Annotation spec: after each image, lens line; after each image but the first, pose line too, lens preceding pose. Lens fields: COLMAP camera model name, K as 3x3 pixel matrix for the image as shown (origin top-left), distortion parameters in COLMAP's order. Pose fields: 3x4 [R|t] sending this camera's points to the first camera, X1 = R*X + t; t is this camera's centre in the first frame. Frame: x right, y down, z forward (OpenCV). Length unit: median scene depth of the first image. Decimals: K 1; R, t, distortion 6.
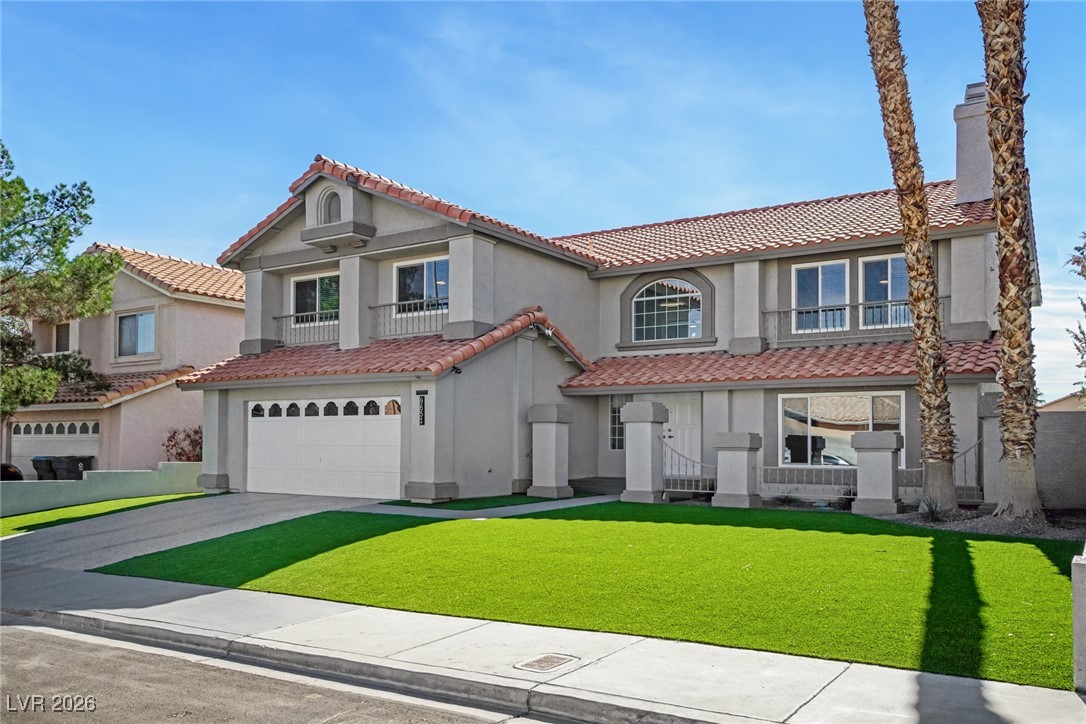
lens RADIAL K [[872.5, 0, 544.1], [0, 872.5, 439.8], [0, 0, 1]] dist [-0.000569, 0.004319]
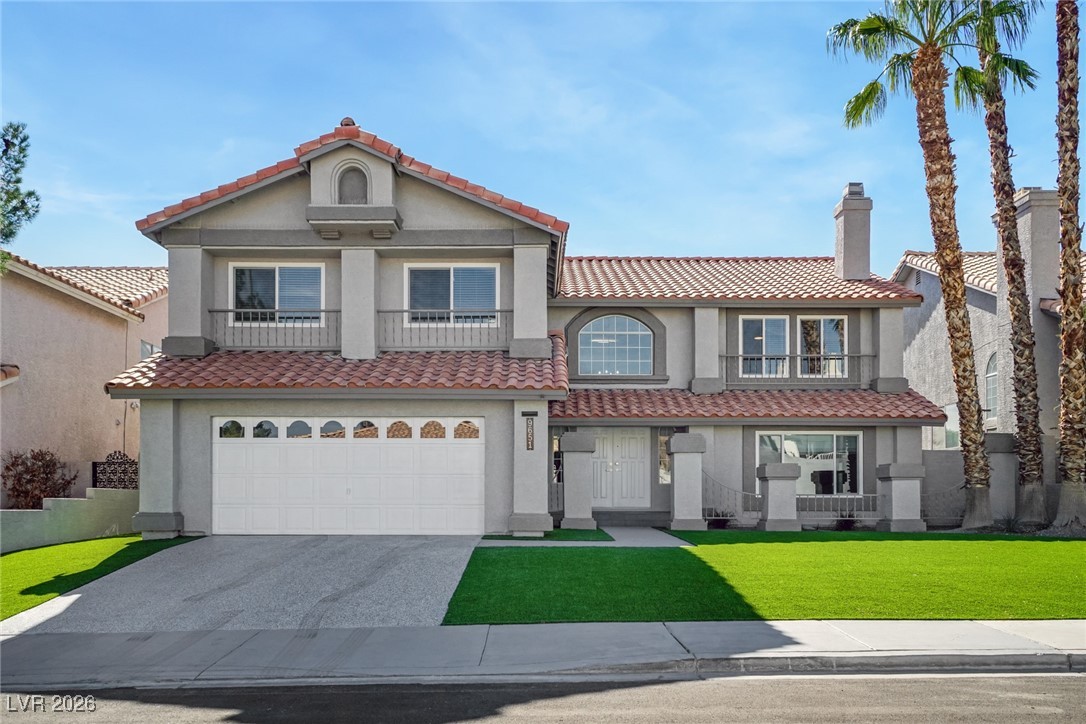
lens RADIAL K [[868.2, 0, 540.4], [0, 868.2, 496.7], [0, 0, 1]] dist [0.004573, -0.000594]
pose [[0.838845, -0.006303, 0.544333, -0.550616], [-0.000852, 0.999917, 0.012891, 0.017247], [-0.544369, -0.011278, 0.838770, 0.215100]]
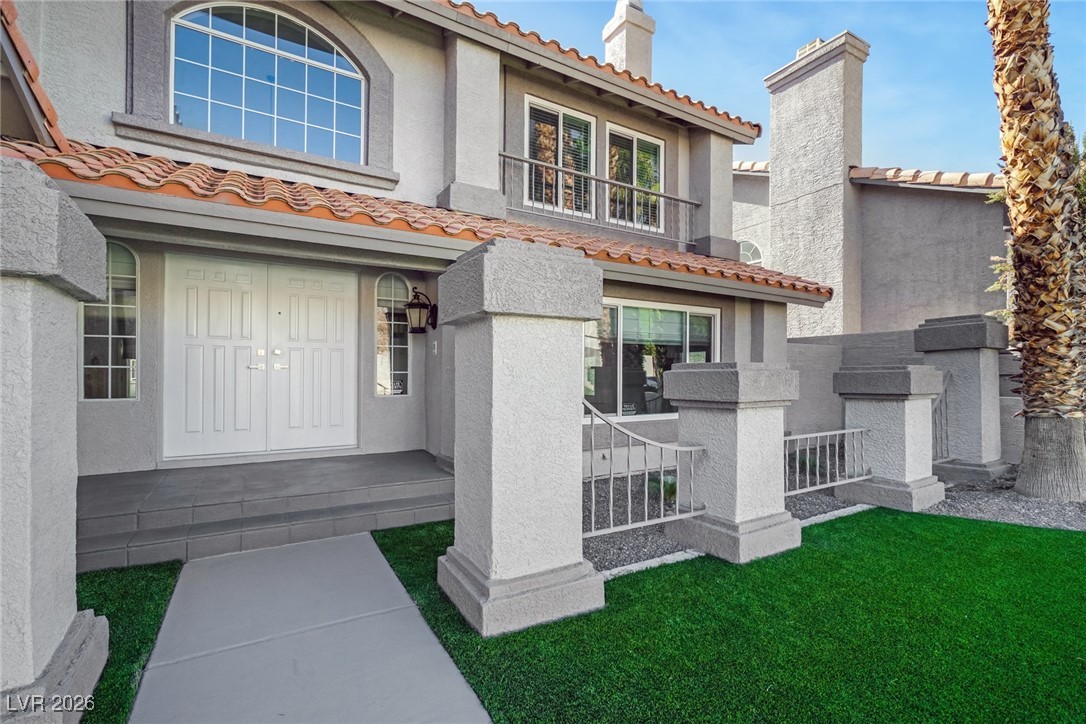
lens RADIAL K [[490.9, 0, 542.4], [0, 490.9, 369.6], [0, 0, 1]] dist [0.012507, 0.000064]
pose [[0.445180, 0.000167, 0.895441, -0.028754], [-0.009657, 0.999943, 0.004614, -0.004244], [-0.895389, -0.010701, 0.445156, 0.856909]]
